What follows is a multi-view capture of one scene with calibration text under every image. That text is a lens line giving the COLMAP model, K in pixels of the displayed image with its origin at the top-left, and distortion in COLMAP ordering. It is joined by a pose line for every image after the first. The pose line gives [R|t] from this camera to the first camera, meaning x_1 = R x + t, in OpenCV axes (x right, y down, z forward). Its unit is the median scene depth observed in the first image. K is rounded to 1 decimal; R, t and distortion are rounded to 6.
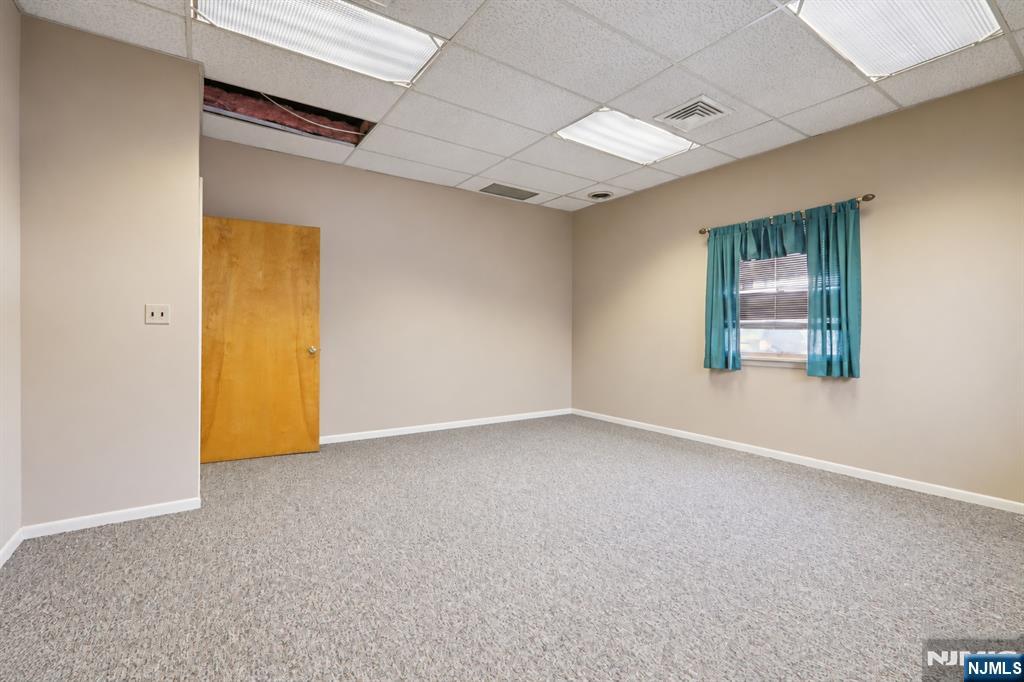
lens RADIAL K [[464.0, 0, 520.6], [0, 464.0, 332.6], [0, 0, 1]] dist [0.002055, 0.000126]
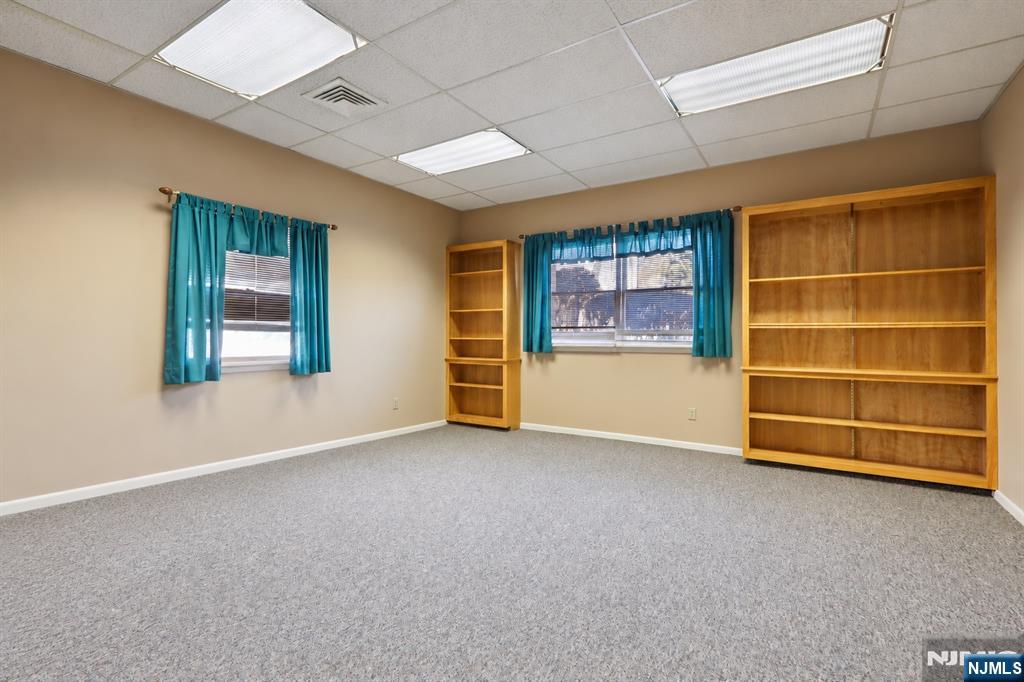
lens RADIAL K [[464.0, 0, 518.9], [0, 464.0, 336.4], [0, 0, 1]] dist [0.002055, 0.000126]
pose [[-0.379026, -0.008999, 0.925342, -0.500033], [-0.005643, 0.999957, 0.007413, -0.006347], [-0.925369, -0.002413, -0.379060, 0.832946]]
